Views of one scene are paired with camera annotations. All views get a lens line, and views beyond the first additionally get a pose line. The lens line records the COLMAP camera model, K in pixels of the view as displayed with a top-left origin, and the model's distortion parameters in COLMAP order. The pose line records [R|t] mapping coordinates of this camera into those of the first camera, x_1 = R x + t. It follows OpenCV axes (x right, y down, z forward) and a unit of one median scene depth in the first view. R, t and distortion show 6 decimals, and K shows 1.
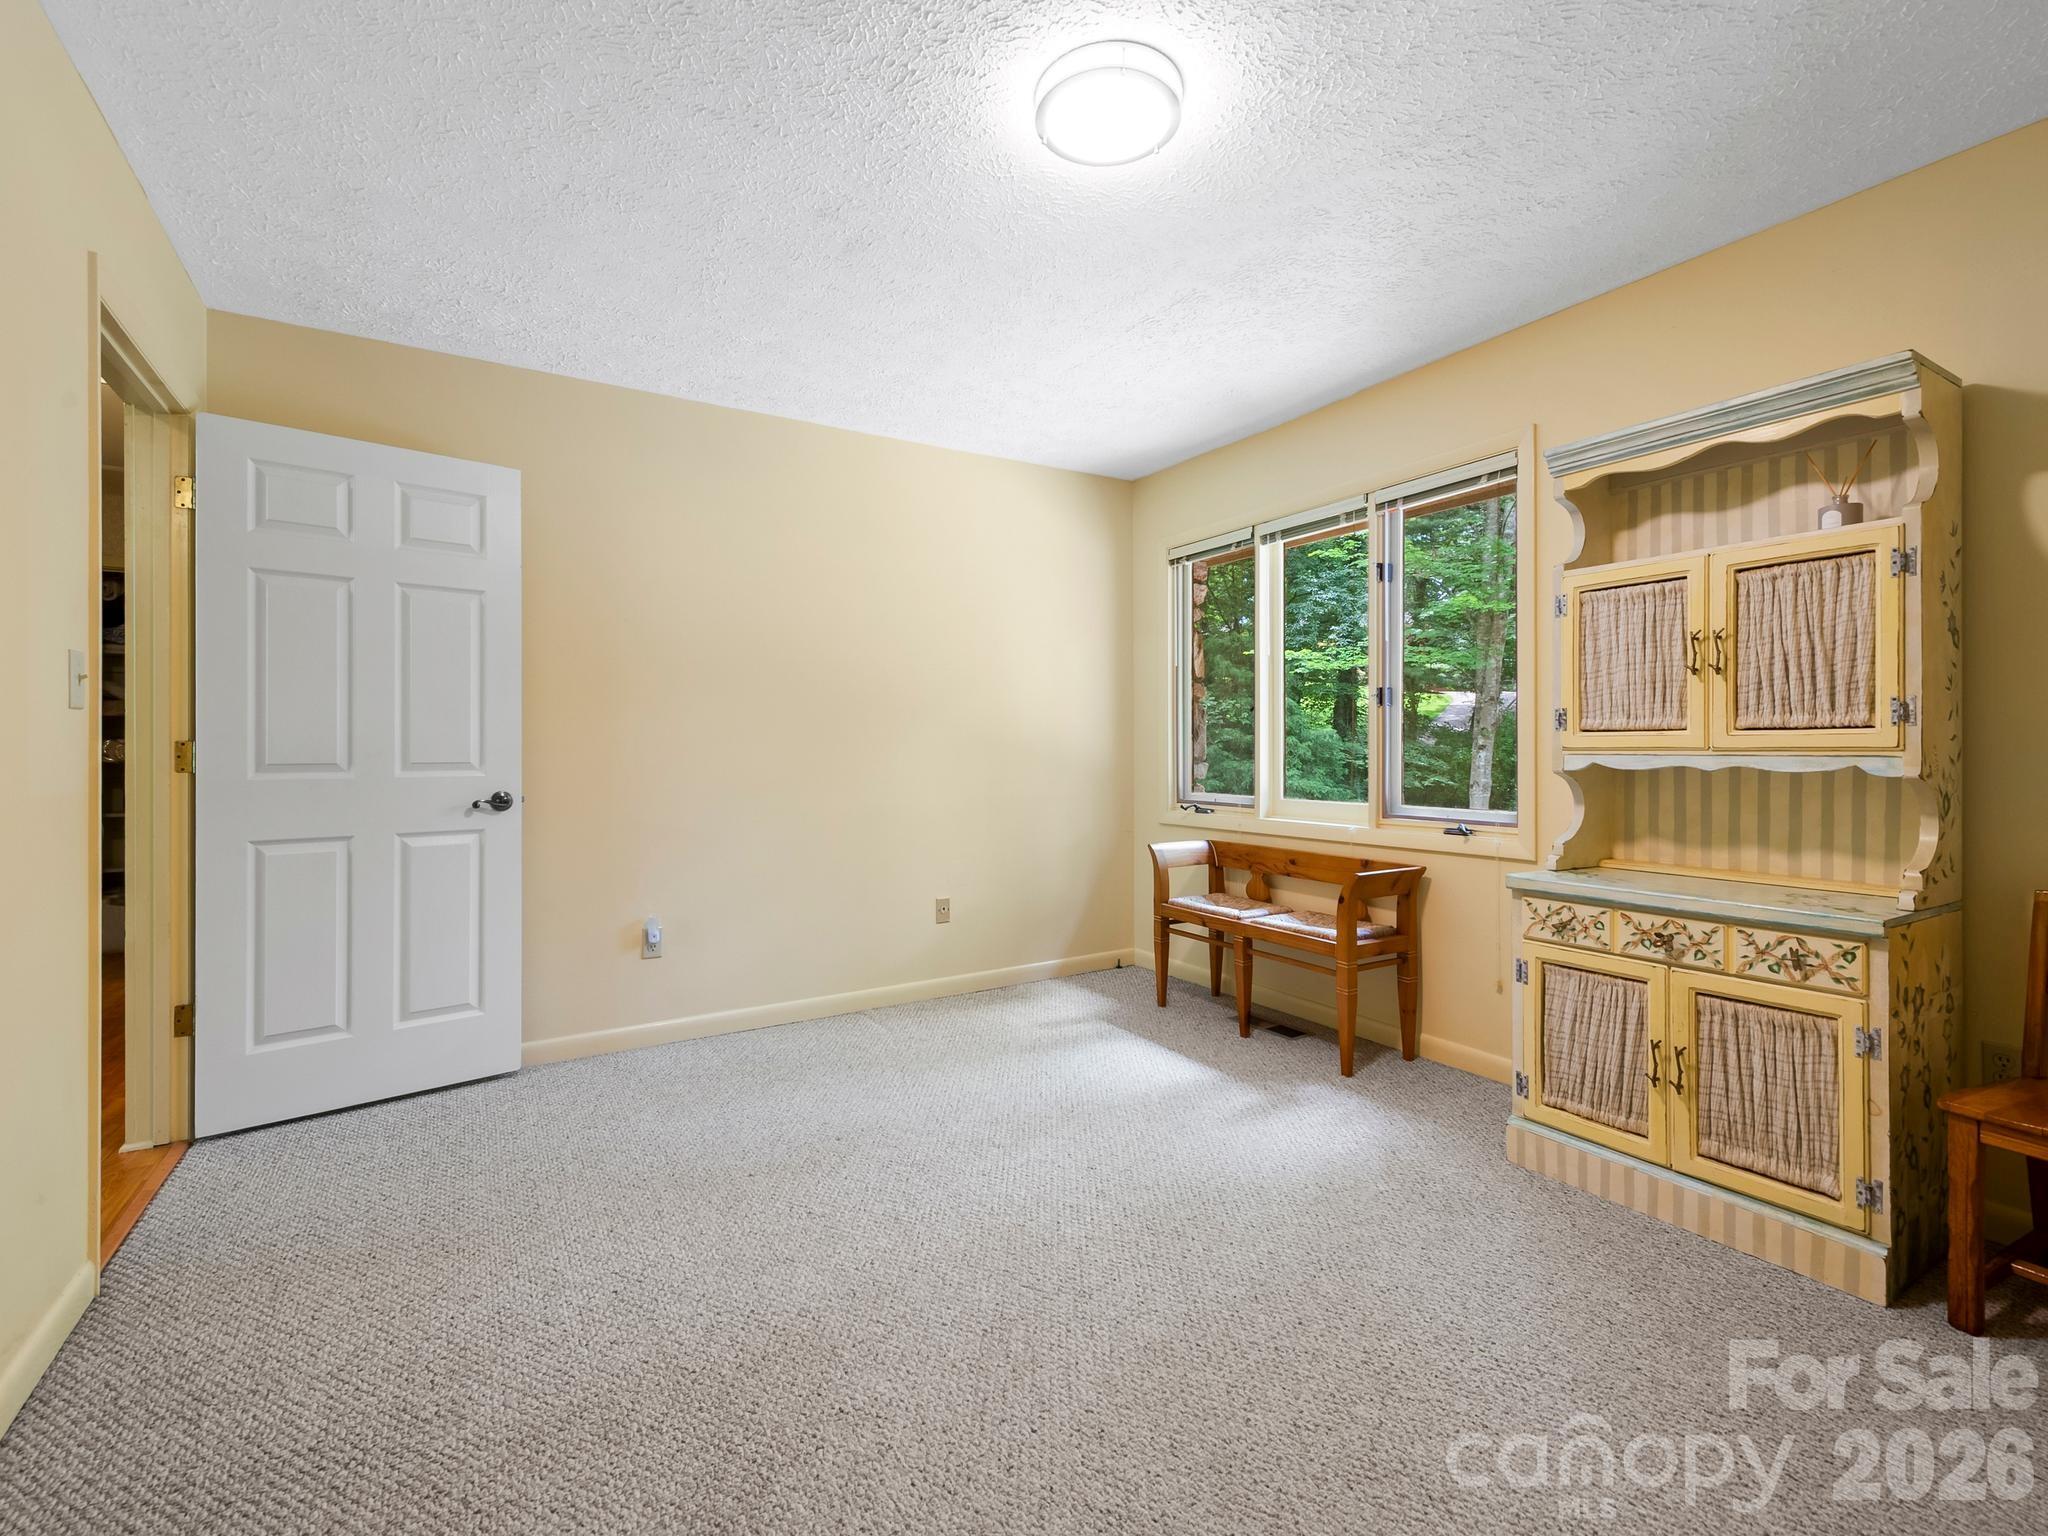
lens RADIAL K [[922.7, 0, 1014.9], [0, 922.7, 766.1], [0, 0, 1]] dist [0.003220, -0.000082]
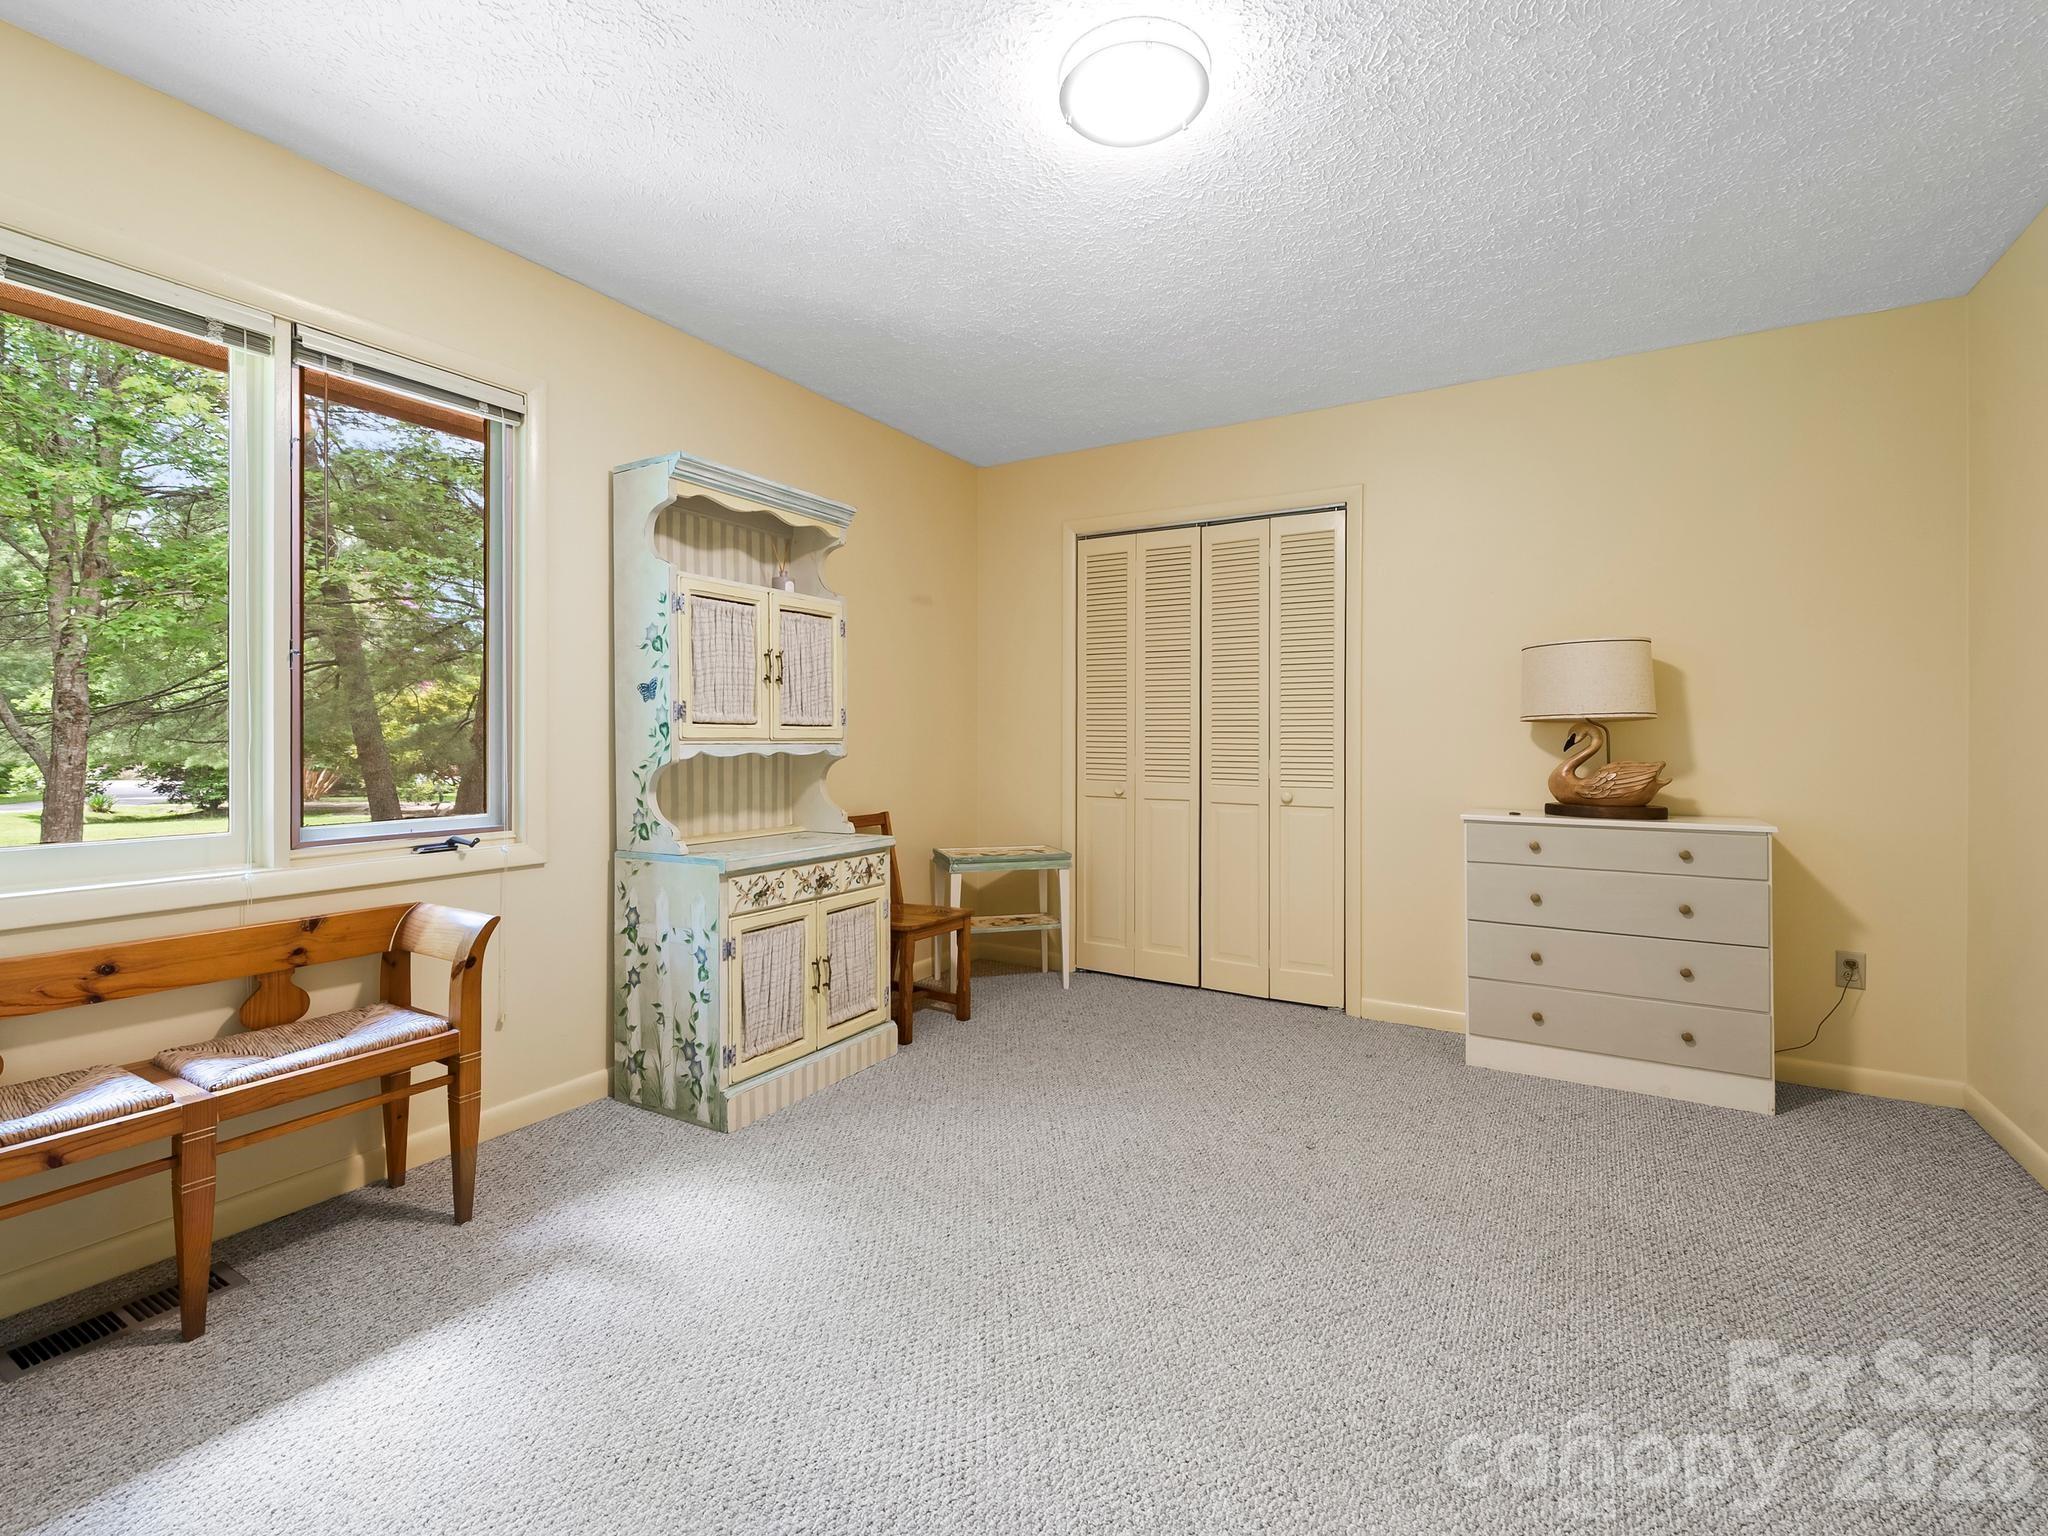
lens RADIAL K [[922.7, 0, 1014.9], [0, 922.7, 766.1], [0, 0, 1]] dist [0.003220, -0.000082]
pose [[-0.470818, -0.023092, 0.881928, -0.559371], [0.019012, 0.999160, 0.036311, -0.020625], [-0.882026, 0.033863, -0.469983, 1.254945]]
